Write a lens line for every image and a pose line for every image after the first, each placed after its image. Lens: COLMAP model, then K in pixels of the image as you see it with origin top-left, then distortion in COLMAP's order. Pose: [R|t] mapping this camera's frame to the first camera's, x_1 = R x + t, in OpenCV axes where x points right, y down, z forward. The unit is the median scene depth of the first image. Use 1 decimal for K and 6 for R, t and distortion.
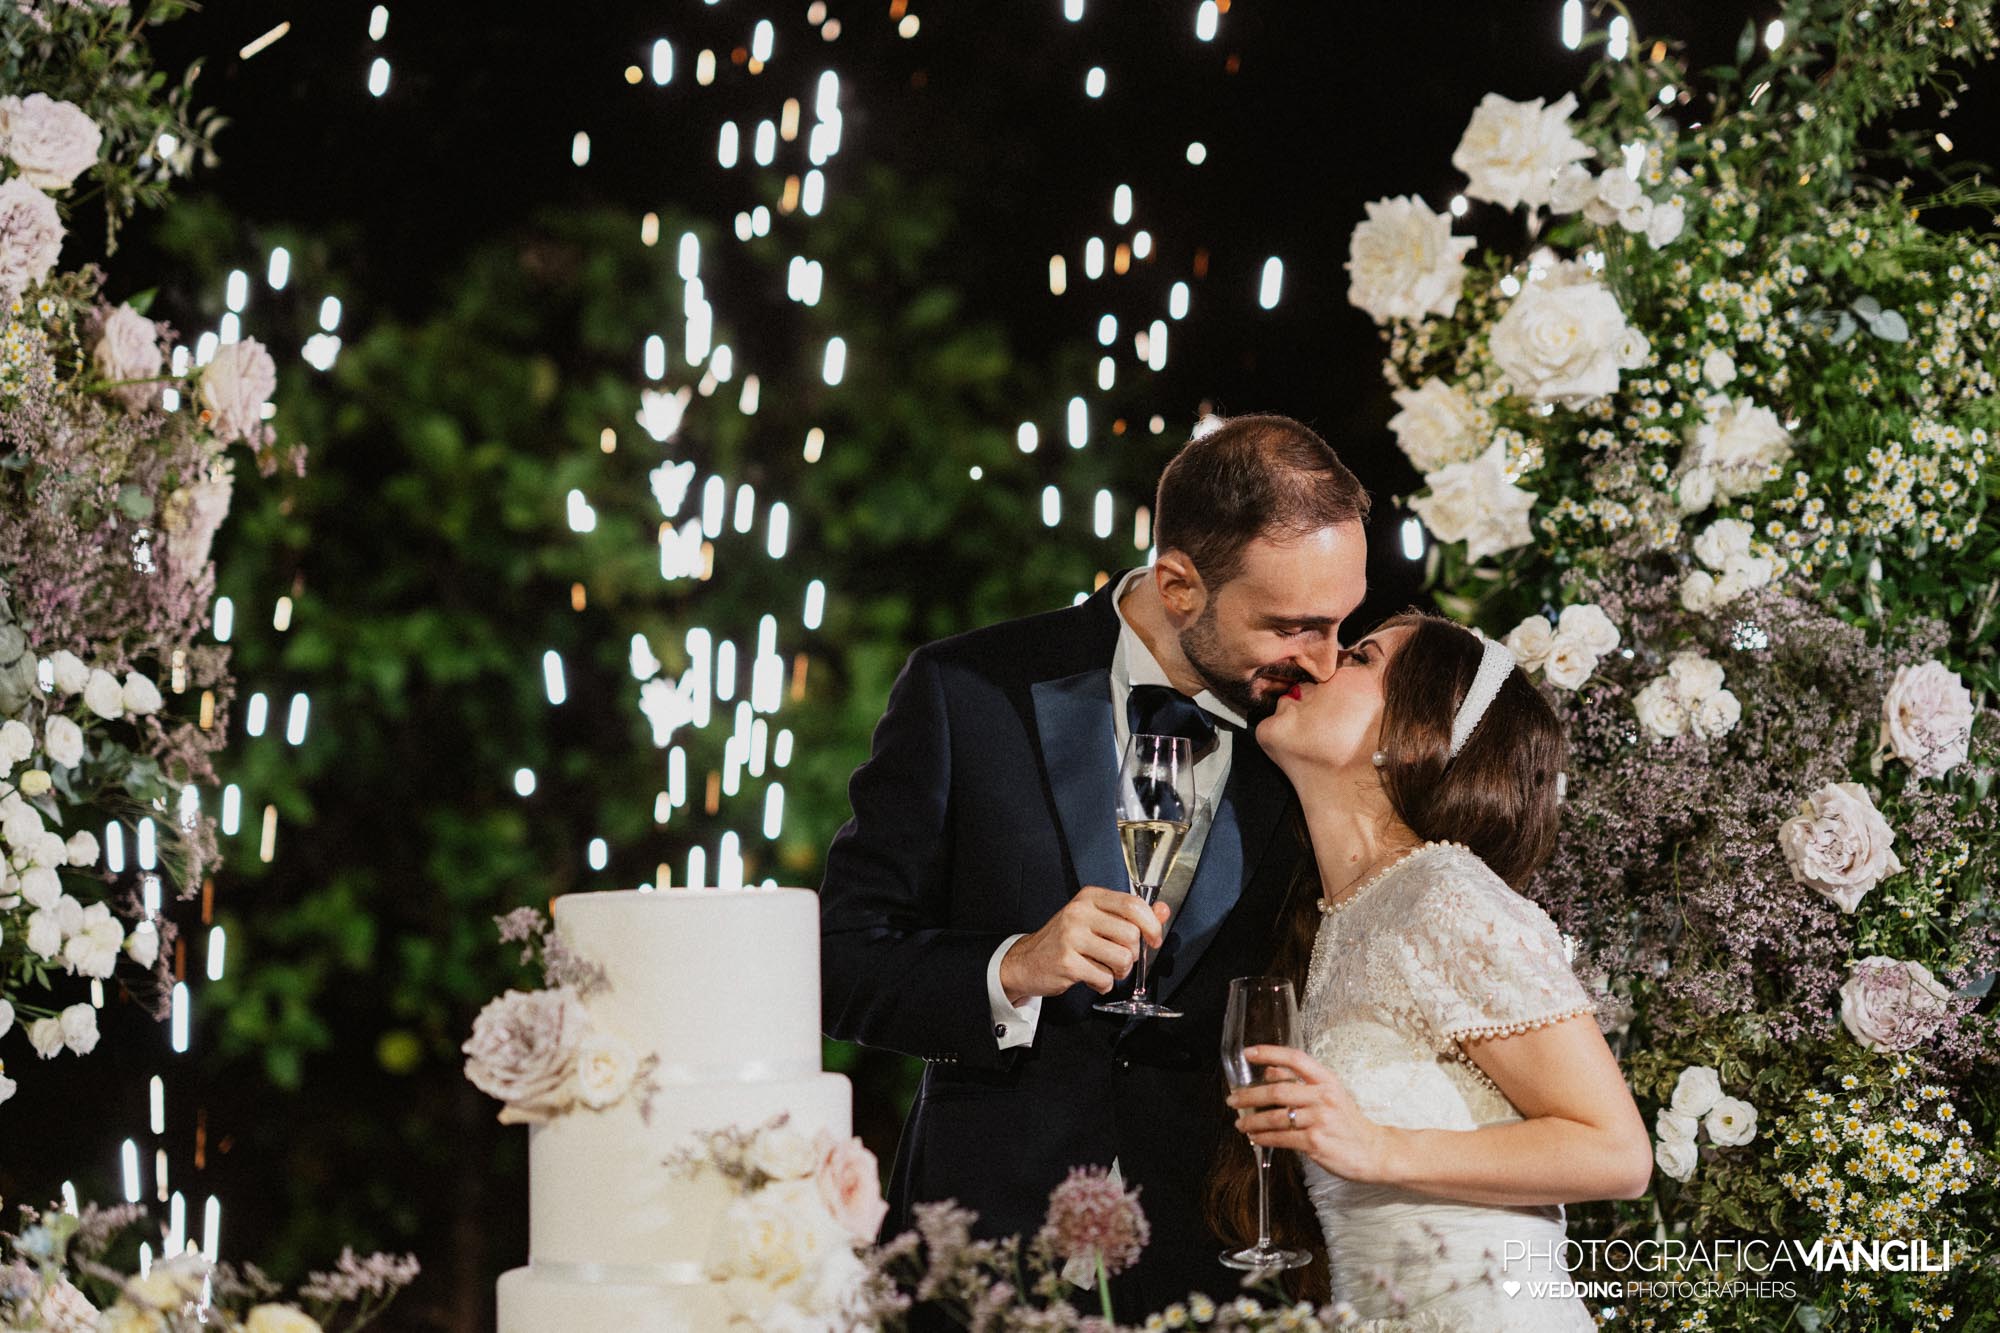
lens RADIAL K [[4788.7, 0, 948.8], [0, 4788.7, 648.6], [0, 0, 1]] dist [0.031686, 0.000000]
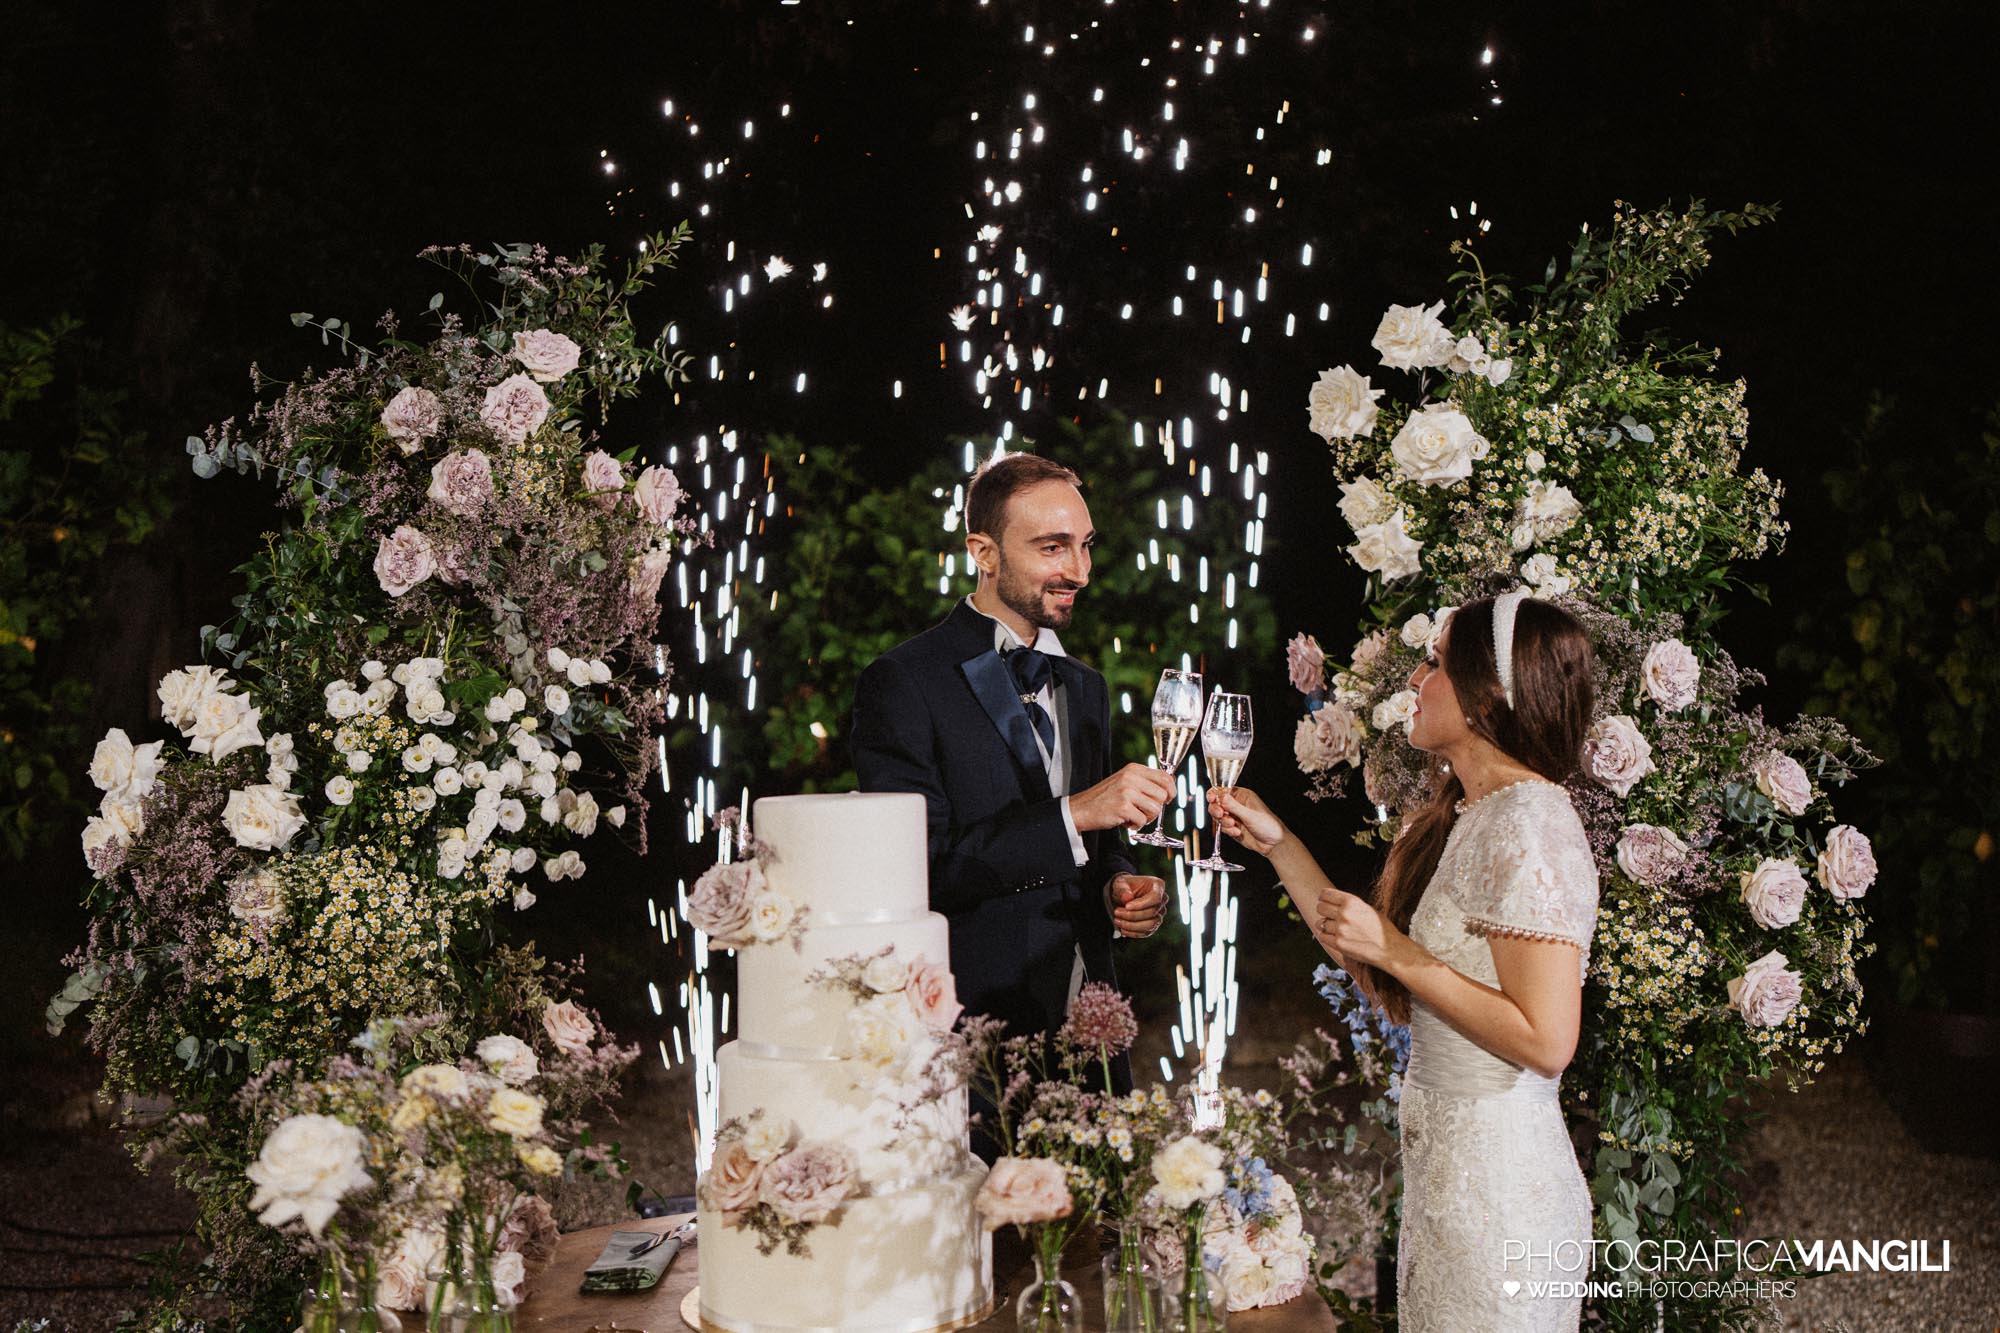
lens RADIAL K [[1918.0, 0, 987.7], [0, 1918.0, 663.3], [0, 0, 1]] dist [-0.001386, 0.000000]
pose [[0.991867, -0.011986, -0.126714, 0.057819], [0.012426, 0.999919, 0.002680, 0.006181], [0.126671, -0.004233, 0.991936, 0.329084]]
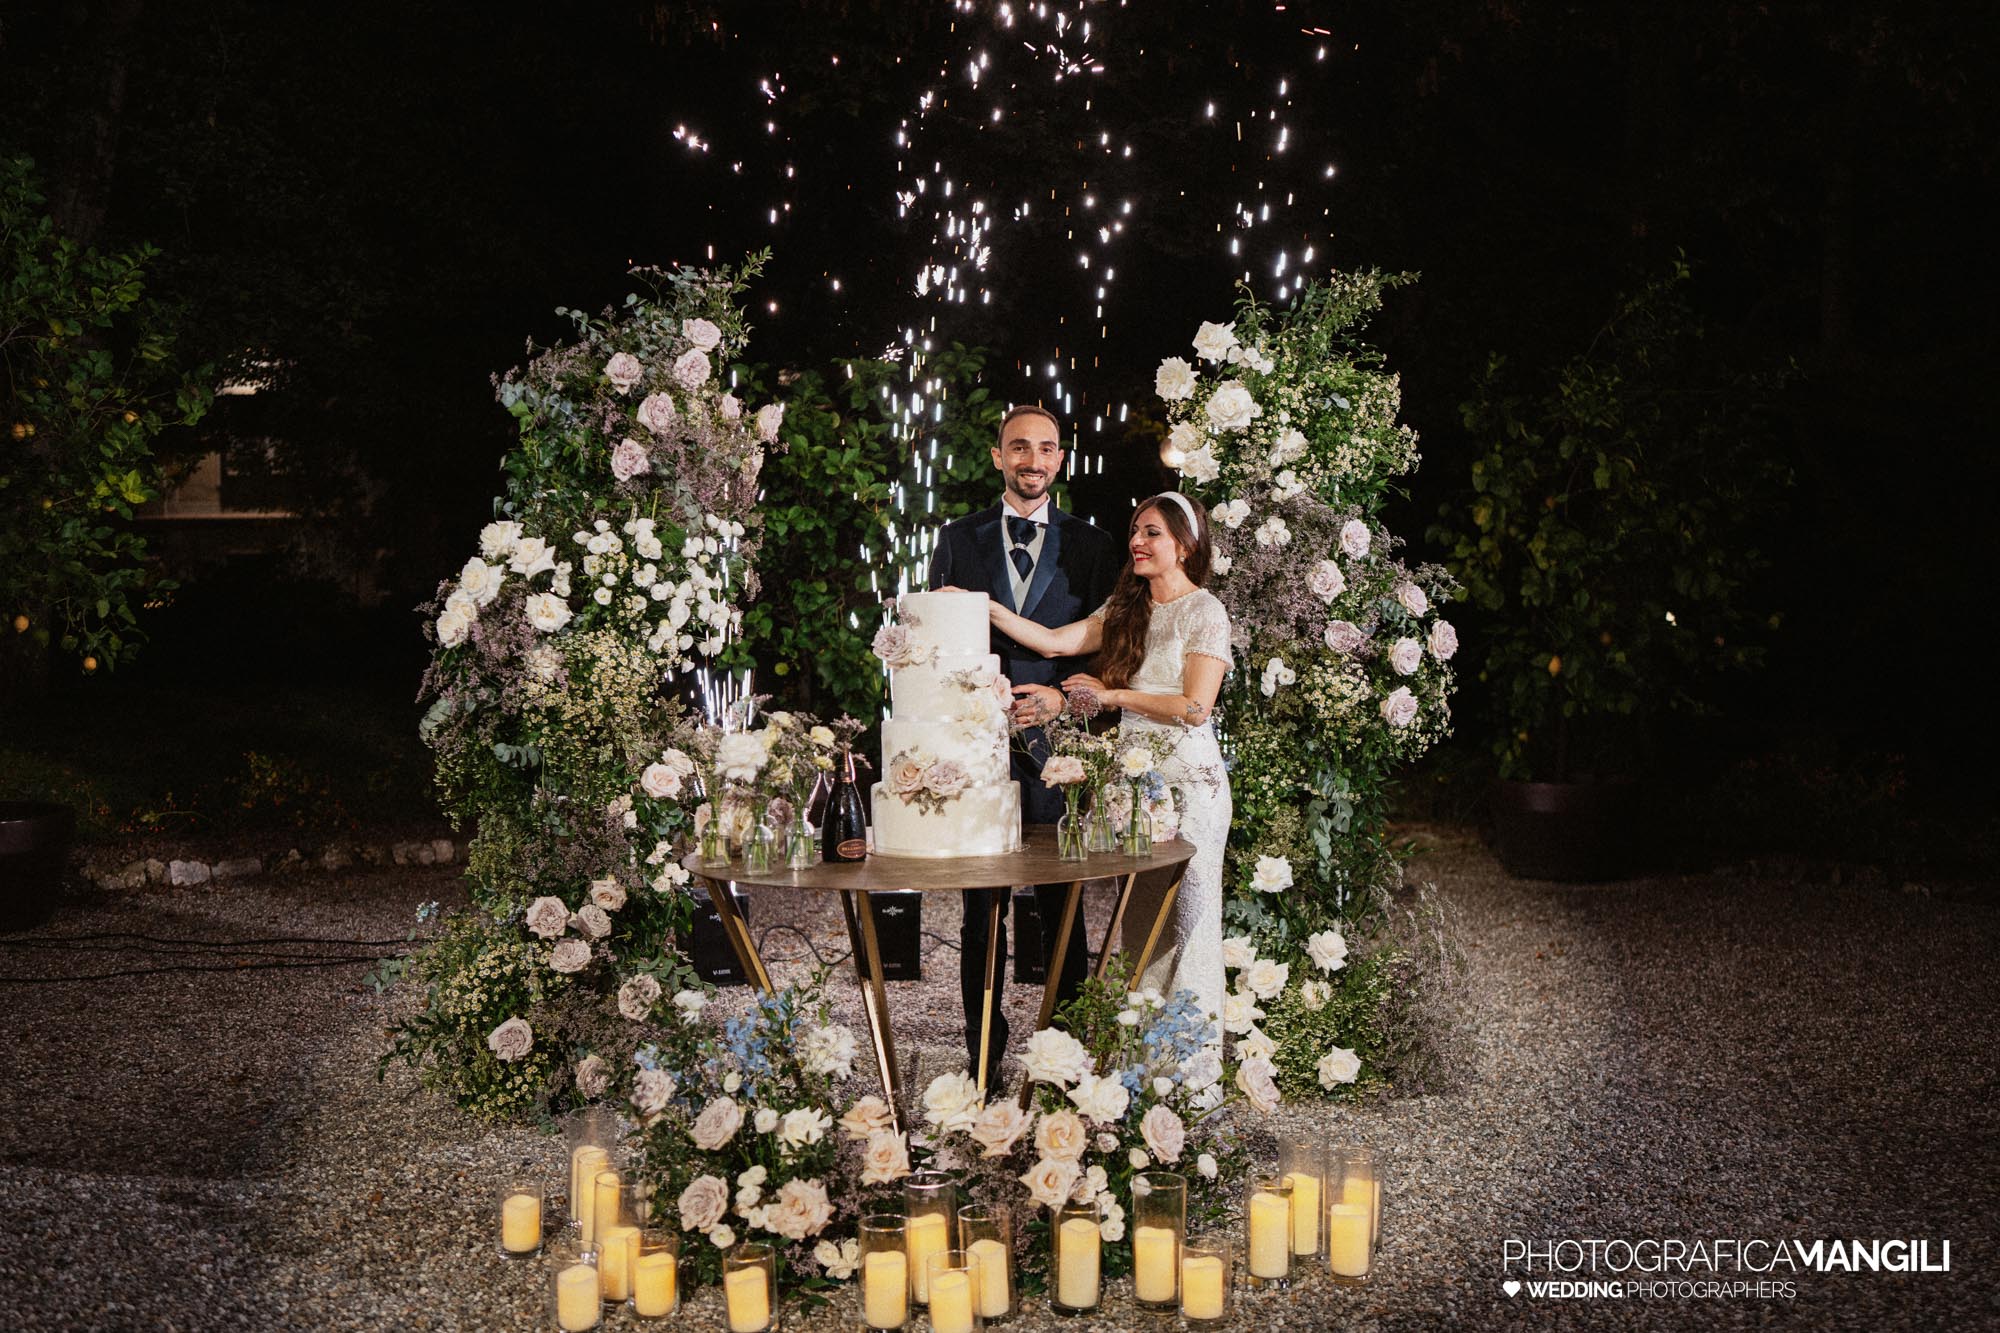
lens RADIAL K [[1918.0, 0, 993.1], [0, 1918.0, 649.5], [0, 0, 1]] dist [-0.001386, 0.000000]
pose [[0.999485, 0.000914, 0.032070, -0.051708], [-0.002870, 0.998133, 0.061014, 0.010947], [-0.031955, -0.061074, 0.997622, -0.155287]]
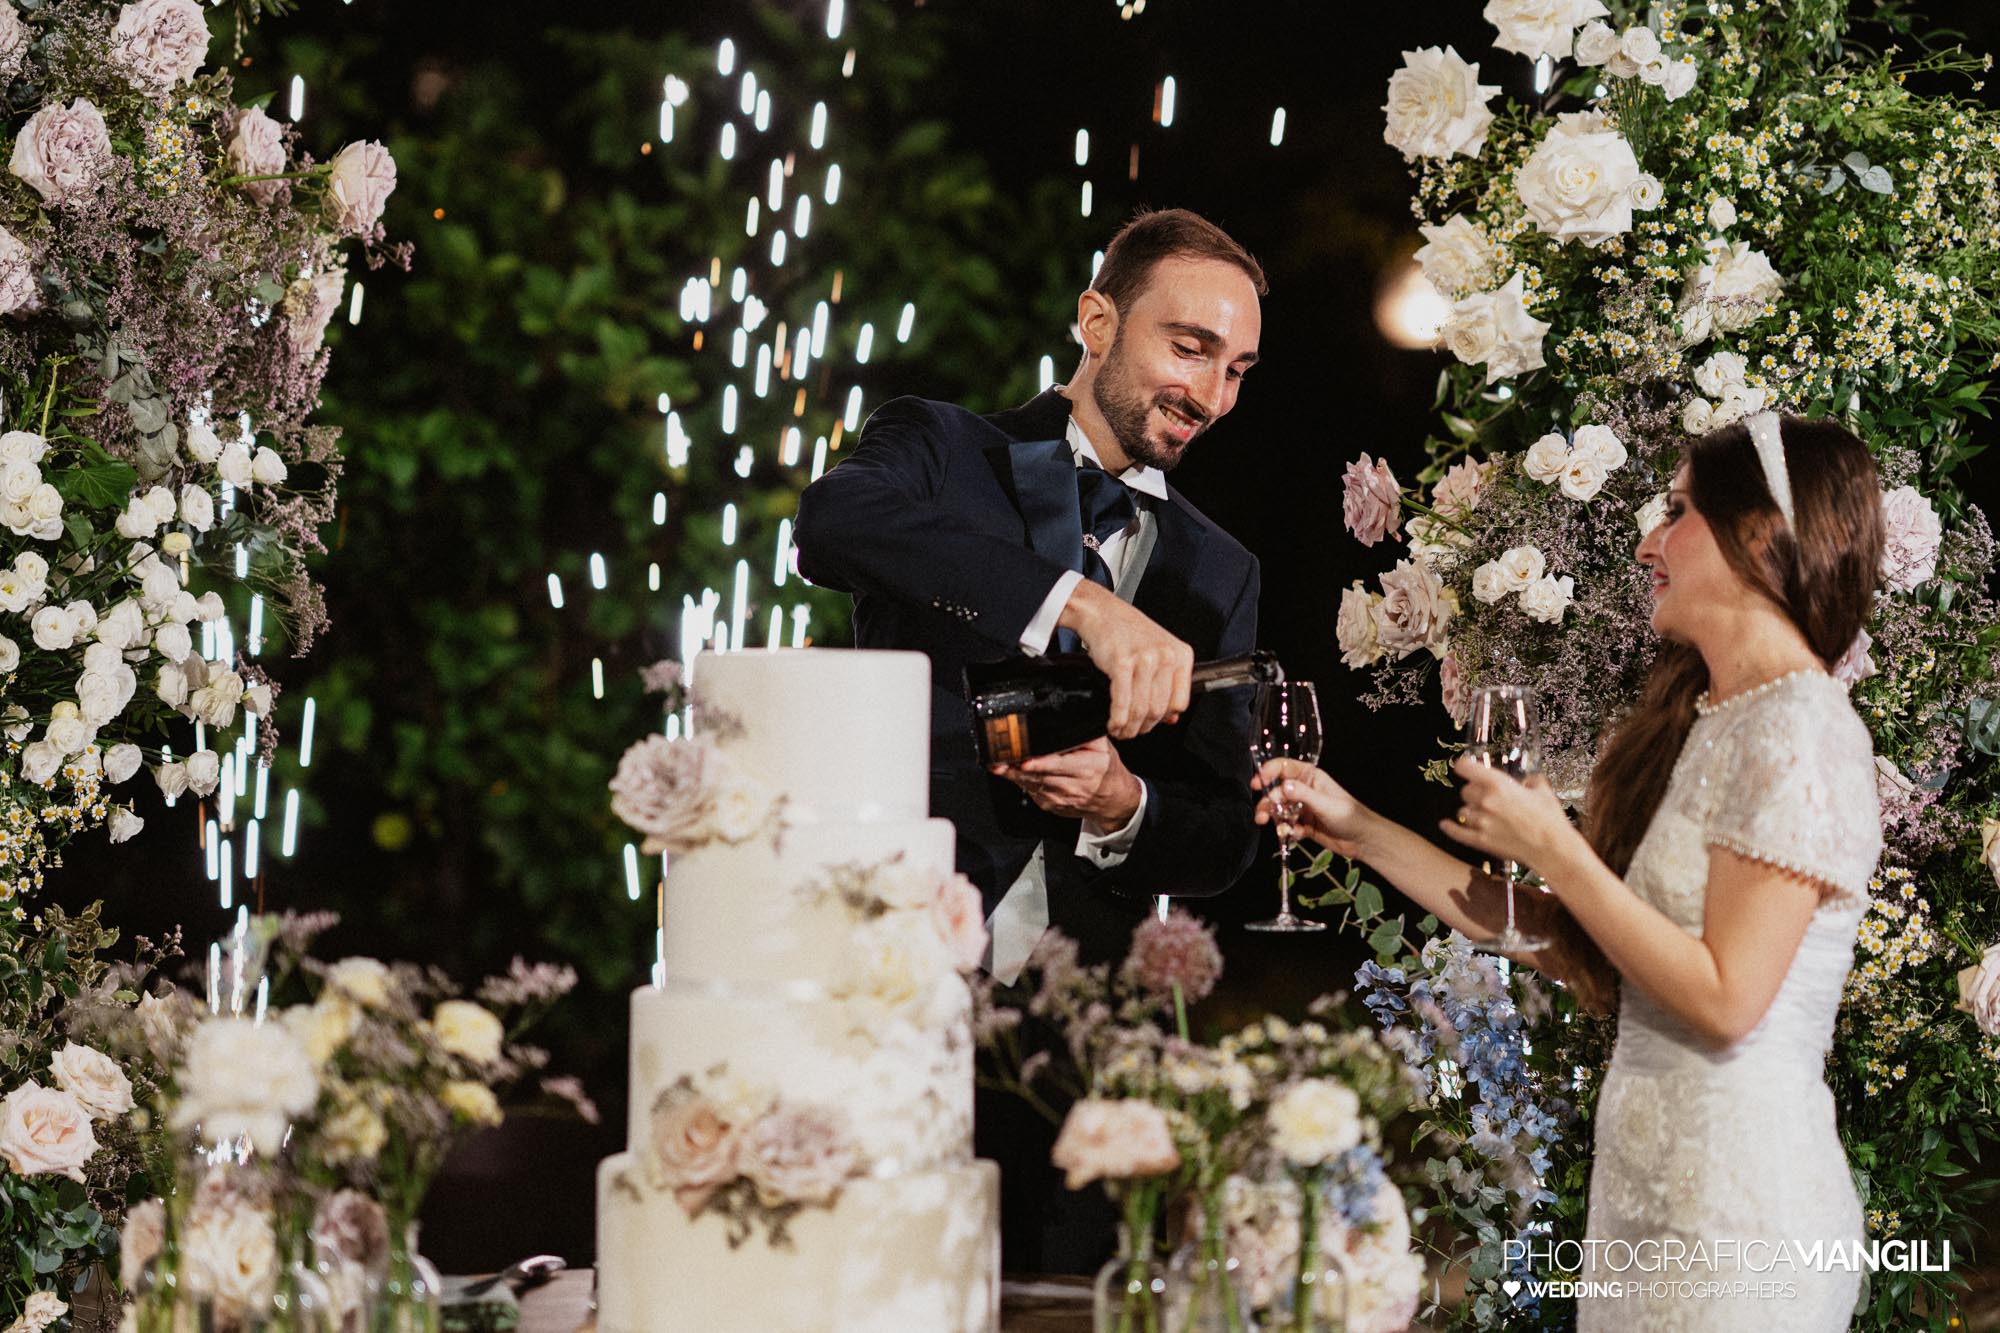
lens RADIAL K [[4788.7, 0, 1008.2], [0, 4788.7, 668.6], [0, 0, 1]] dist [0.031686, 0.000000]
pose [[0.998602, 0.028811, 0.044315, -0.047855], [-0.030443, 0.998866, 0.036594, 0.010351], [-0.043210, -0.037892, 0.998347, -0.090955]]
